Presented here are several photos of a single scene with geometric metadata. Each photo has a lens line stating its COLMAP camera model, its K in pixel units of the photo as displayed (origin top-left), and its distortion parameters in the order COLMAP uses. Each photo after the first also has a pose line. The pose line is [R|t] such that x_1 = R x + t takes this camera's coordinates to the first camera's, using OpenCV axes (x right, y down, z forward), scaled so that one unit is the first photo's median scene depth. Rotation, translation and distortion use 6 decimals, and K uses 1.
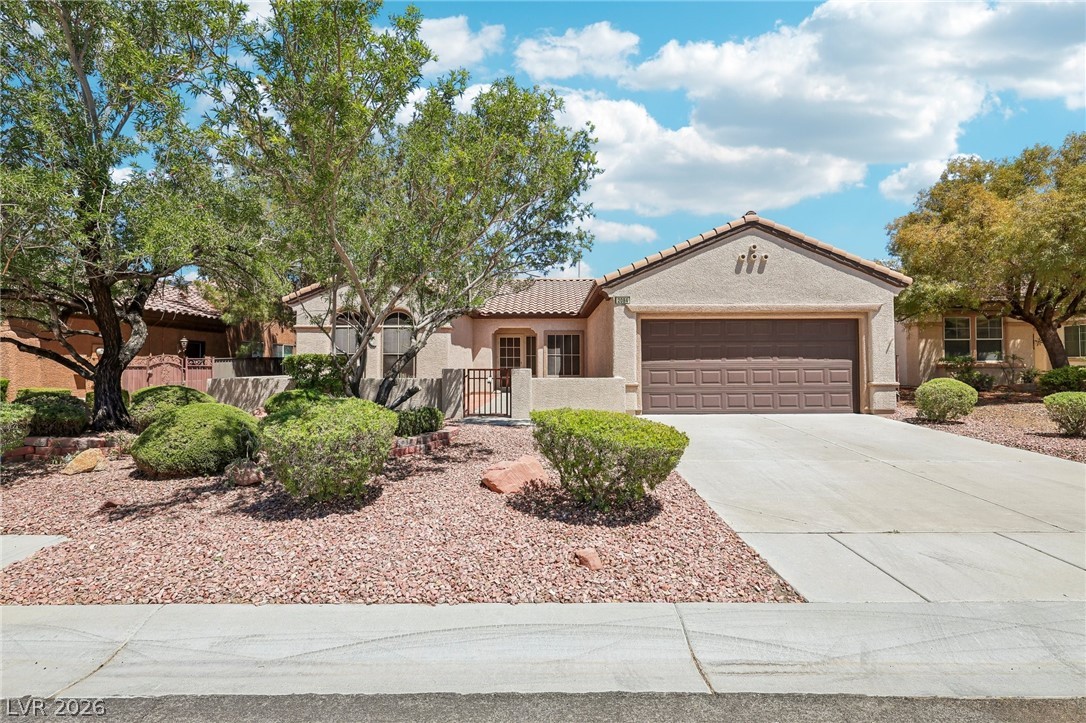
lens RADIAL K [[544.0, 0, 547.2], [0, 544.0, 356.7], [0, 0, 1]] dist [-0.009756, 0.001411]
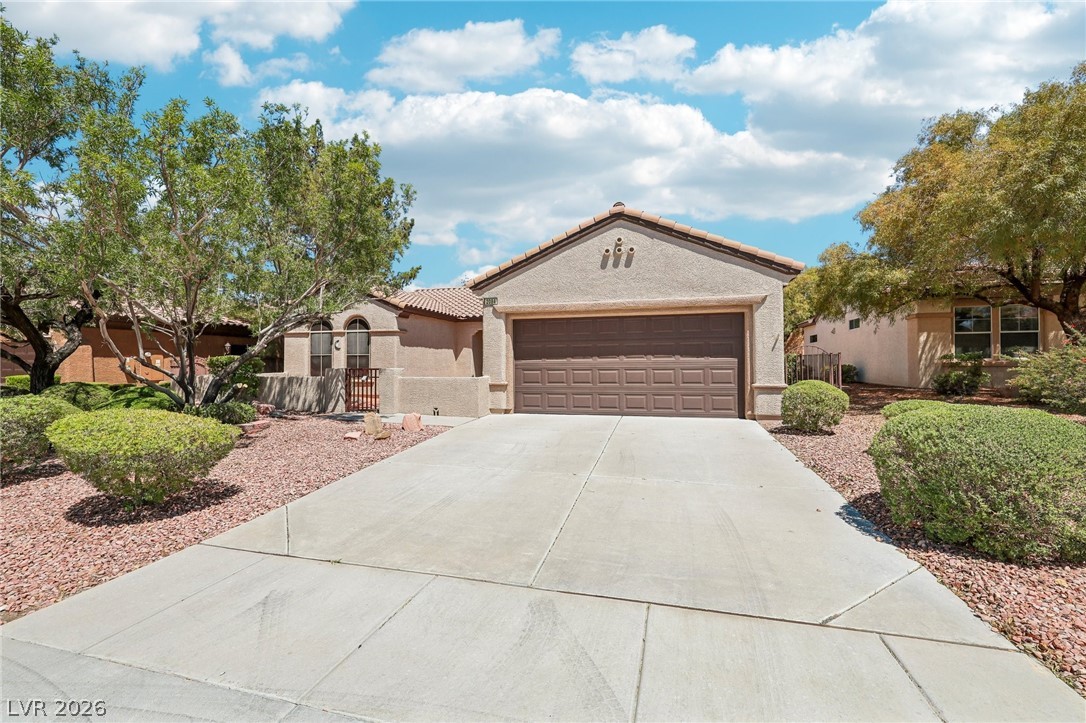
lens RADIAL K [[465.9, 0, 544.4], [0, 465.9, 357.1], [0, 0, 1]] dist [-0.002576, -0.000195]
pose [[0.968298, -0.006050, -0.249723, 0.447378], [0.007707, 0.999954, 0.005658, -0.003339], [0.249677, -0.007404, 0.968301, 0.176196]]
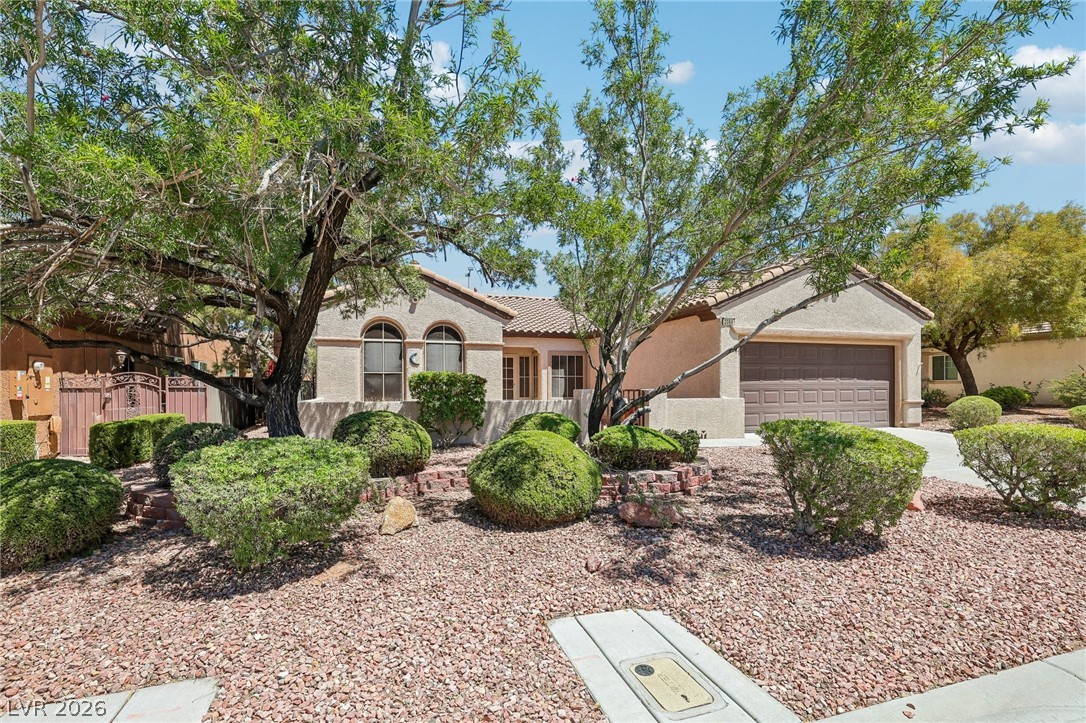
lens RADIAL K [[544.0, 0, 546.4], [0, 544.0, 395.9], [0, 0, 1]] dist [-0.009756, 0.001411]
pose [[0.944314, -0.006099, 0.328990, -0.509703], [-0.003517, 0.999584, 0.028627, 0.006756], [-0.329028, -0.028190, 0.943899, 0.148929]]
